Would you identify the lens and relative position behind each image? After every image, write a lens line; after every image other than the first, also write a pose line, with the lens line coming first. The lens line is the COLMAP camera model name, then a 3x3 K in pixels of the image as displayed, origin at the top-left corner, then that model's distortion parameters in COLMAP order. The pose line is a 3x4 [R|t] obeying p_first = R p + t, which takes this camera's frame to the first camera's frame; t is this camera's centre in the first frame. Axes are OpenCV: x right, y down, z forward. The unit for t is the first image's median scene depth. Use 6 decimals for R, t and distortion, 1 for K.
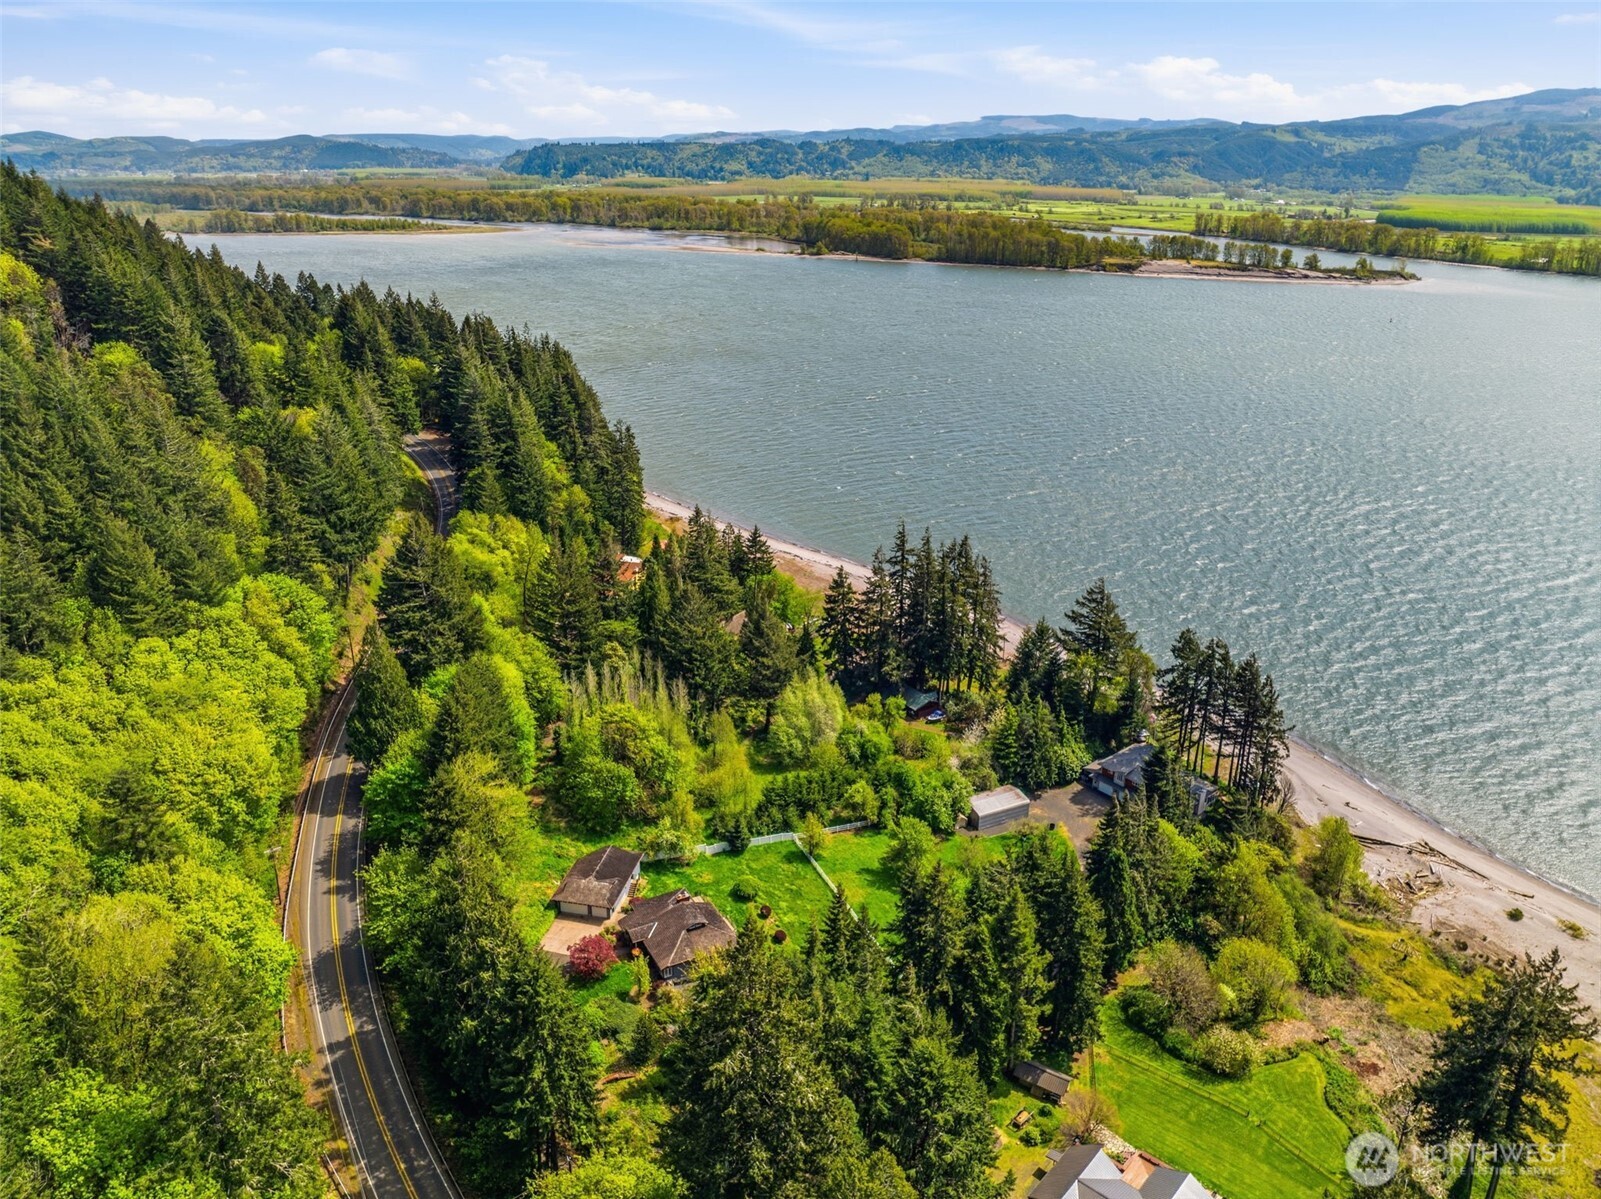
lens RADIAL K [[1130.8, 0, 799.7], [0, 1130.8, 602.6], [0, 0, 1]] dist [-0.035355, -0.005597]
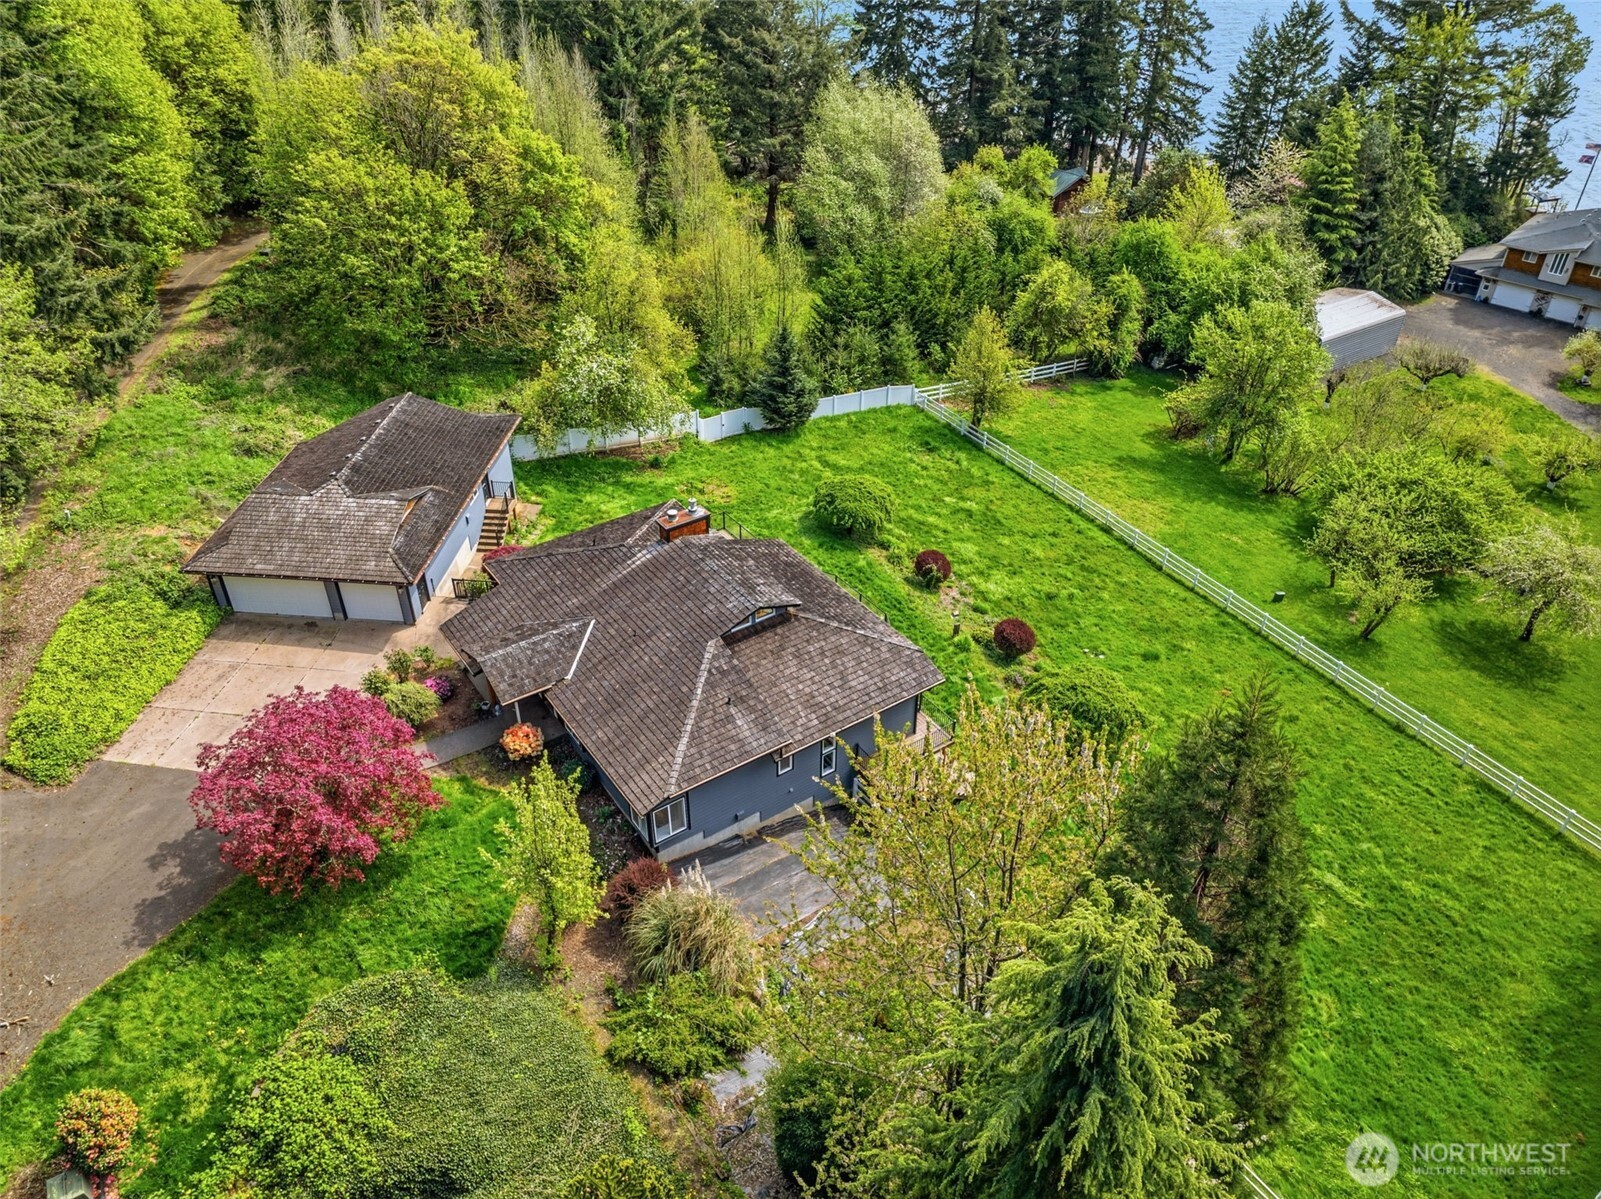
lens RADIAL K [[1130.8, 0, 800.3], [0, 1130.8, 604.9], [0, 0, 1]] dist [-0.035355, -0.005597]
pose [[0.993138, -0.072310, 0.091916, -0.087886], [0.048221, 0.969213, 0.241454, 0.188077], [-0.106545, -0.235365, 0.966049, 0.636930]]
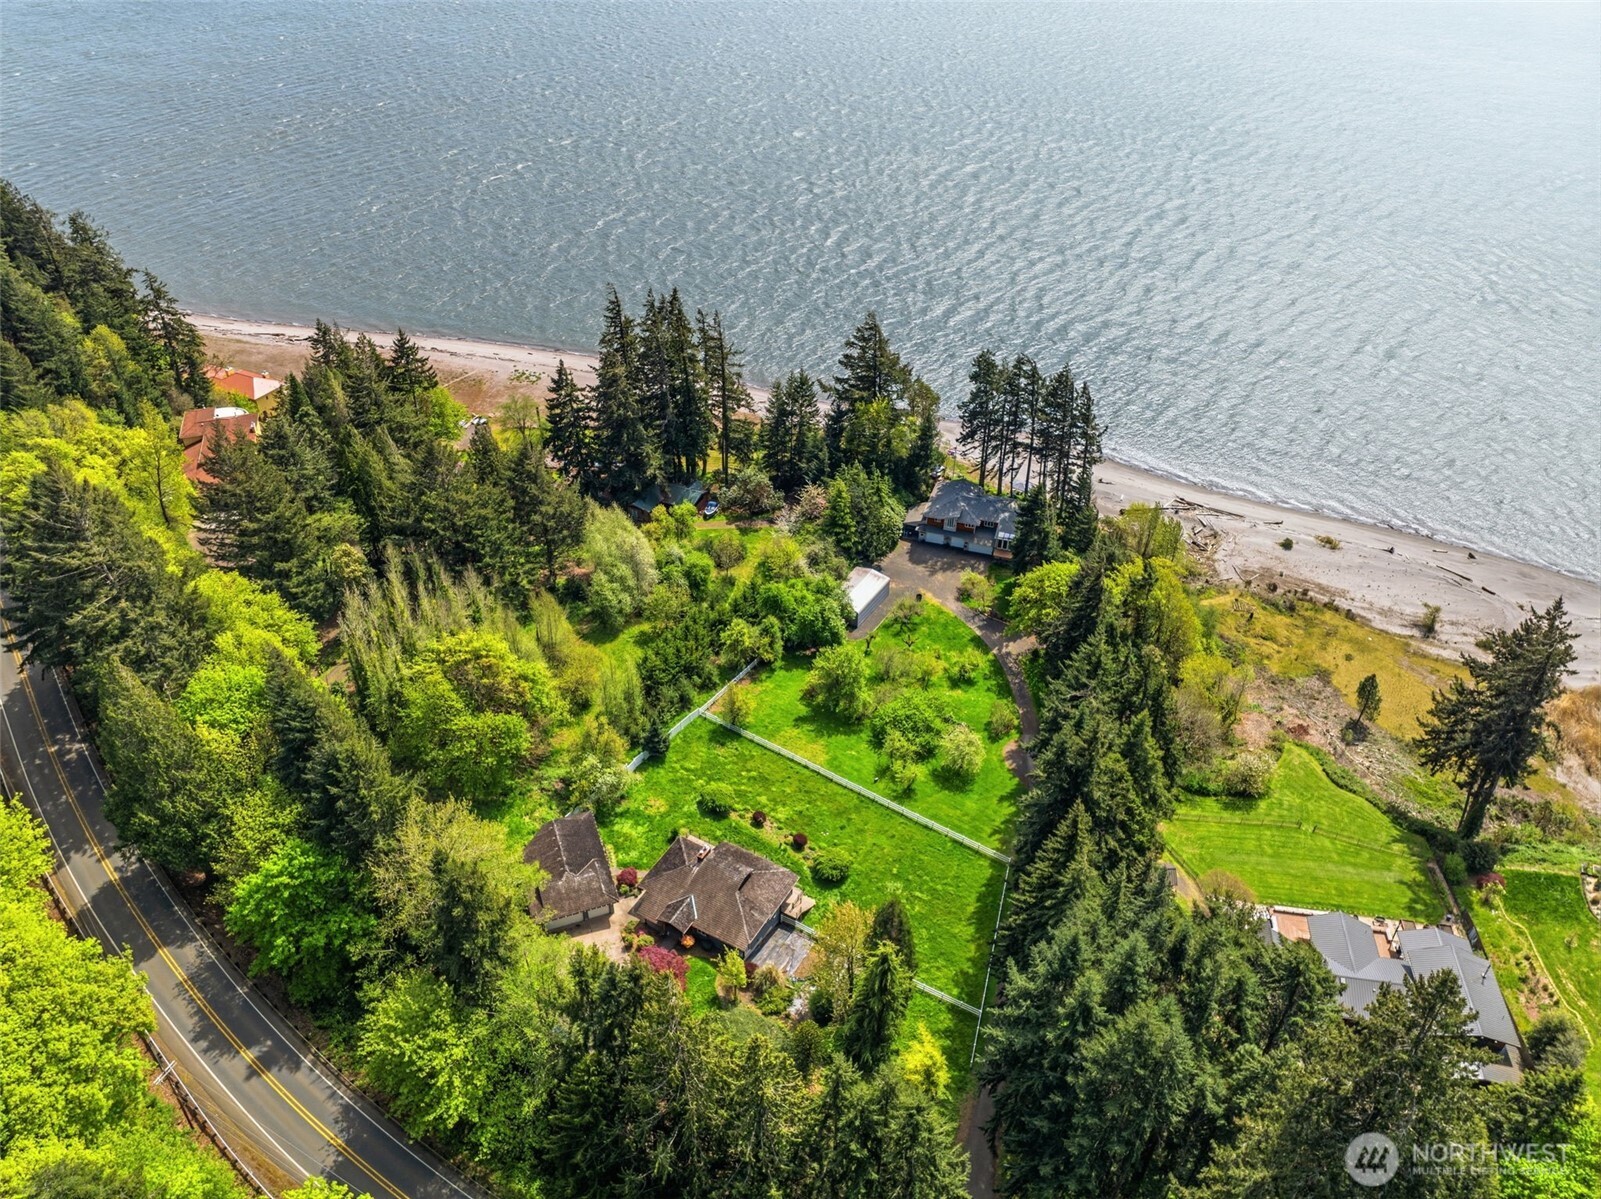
lens RADIAL K [[1130.8, 0, 799.2], [0, 1130.8, 600.9], [0, 0, 1]] dist [-0.035355, -0.005597]
pose [[0.846001, -0.319074, 0.427170, -0.282509], [0.195462, 0.930993, 0.308296, -0.114542], [-0.496062, -0.177323, 0.849988, 0.279296]]
